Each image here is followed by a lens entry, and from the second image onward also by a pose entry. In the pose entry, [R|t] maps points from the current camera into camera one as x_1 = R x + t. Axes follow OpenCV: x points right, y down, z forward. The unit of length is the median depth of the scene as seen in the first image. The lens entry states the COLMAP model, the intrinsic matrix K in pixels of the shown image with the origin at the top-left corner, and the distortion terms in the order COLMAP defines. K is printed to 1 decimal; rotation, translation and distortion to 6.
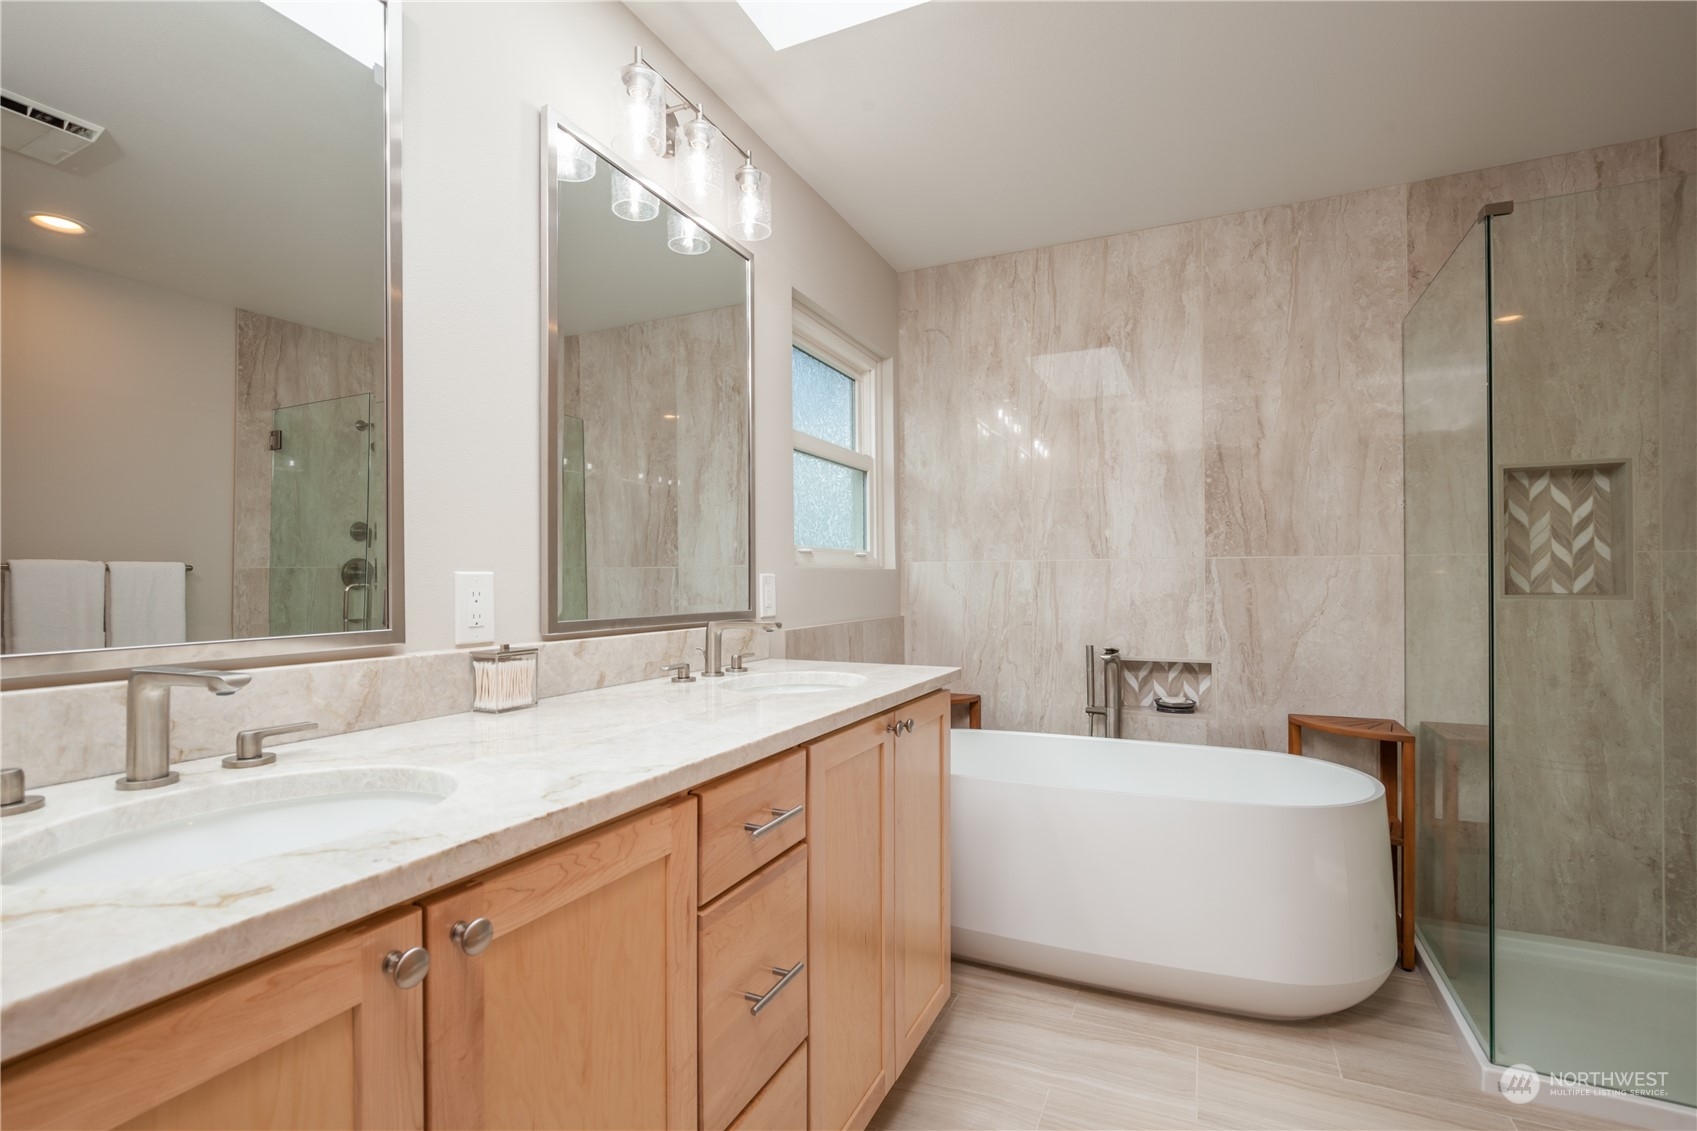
lens RADIAL K [[789.1, 0, 849.7], [0, 789.1, 574.8], [0, 0, 1]] dist [0.002313, 0.005528]
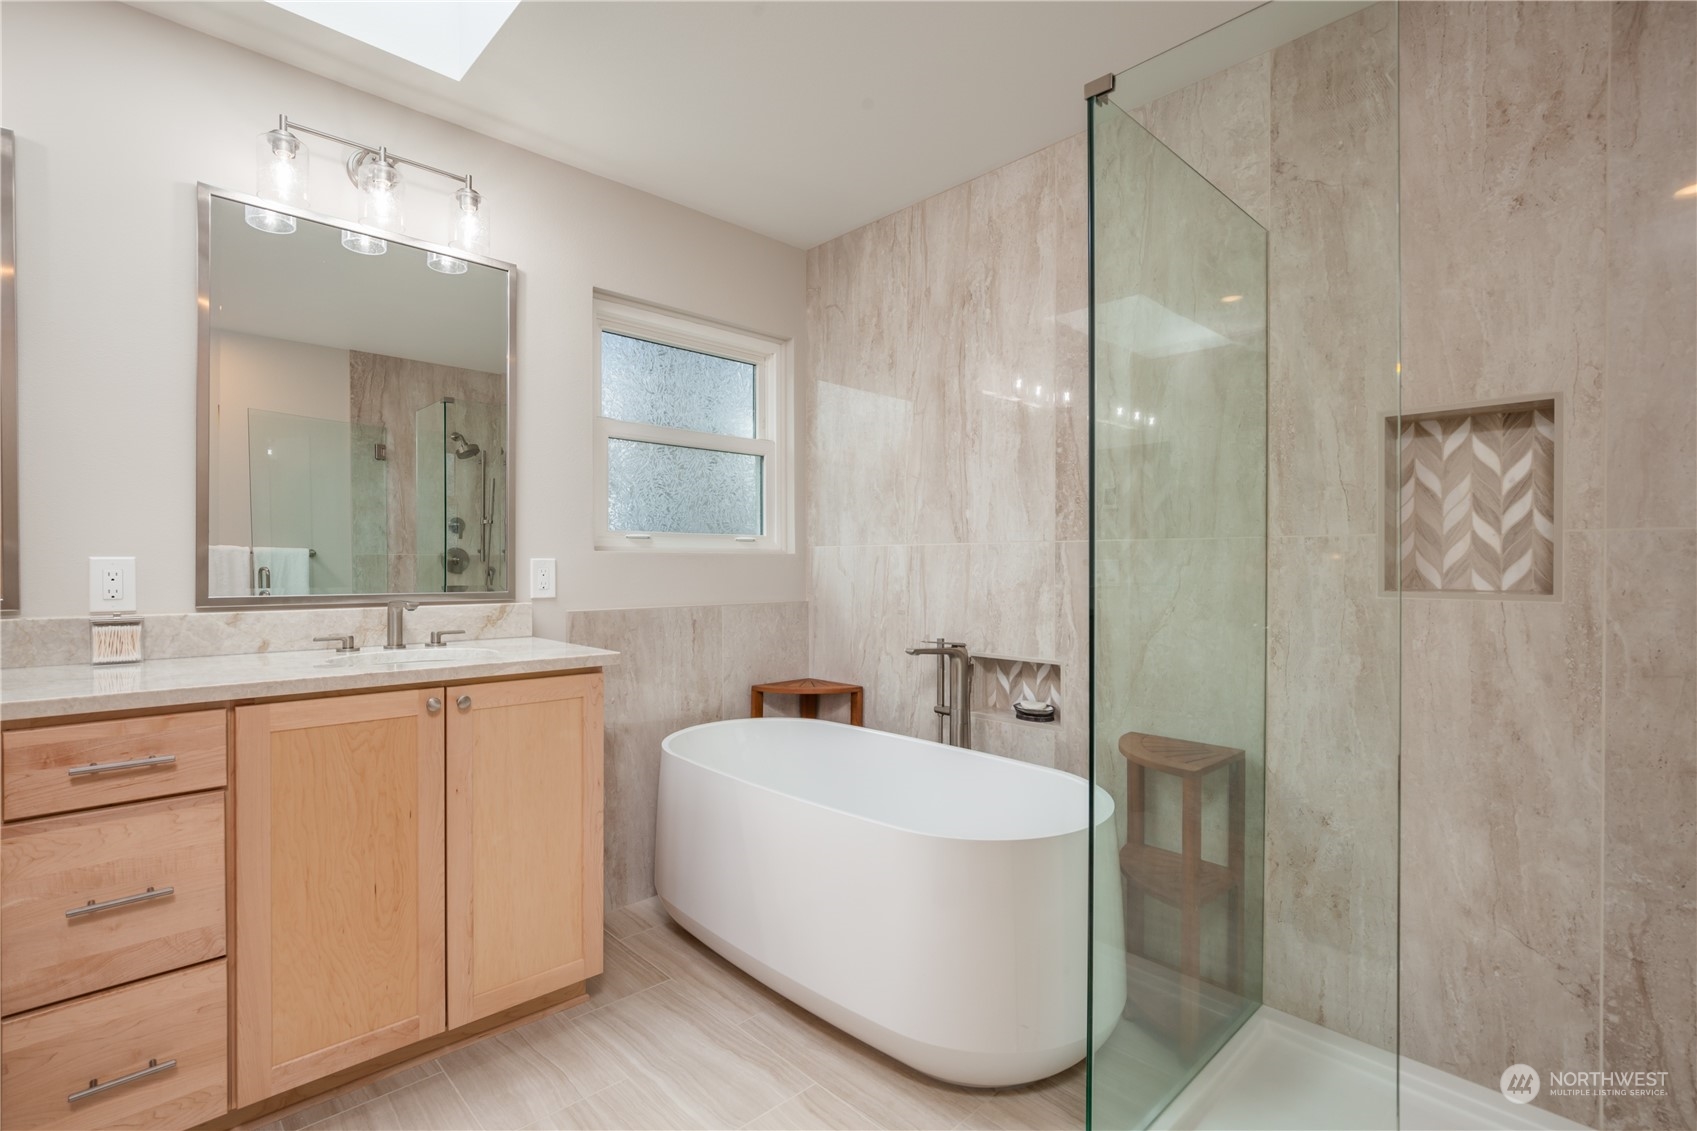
lens RADIAL K [[790.9, 0, 848.5], [0, 790.9, 565.5], [0, 0, 1]] dist [0.002312, 0.001468]
pose [[0.927639, 0.007404, -0.373404, 0.626352], [-0.003839, 0.999940, 0.010291, -0.003806], [0.373458, -0.008113, 0.927612, 0.137802]]
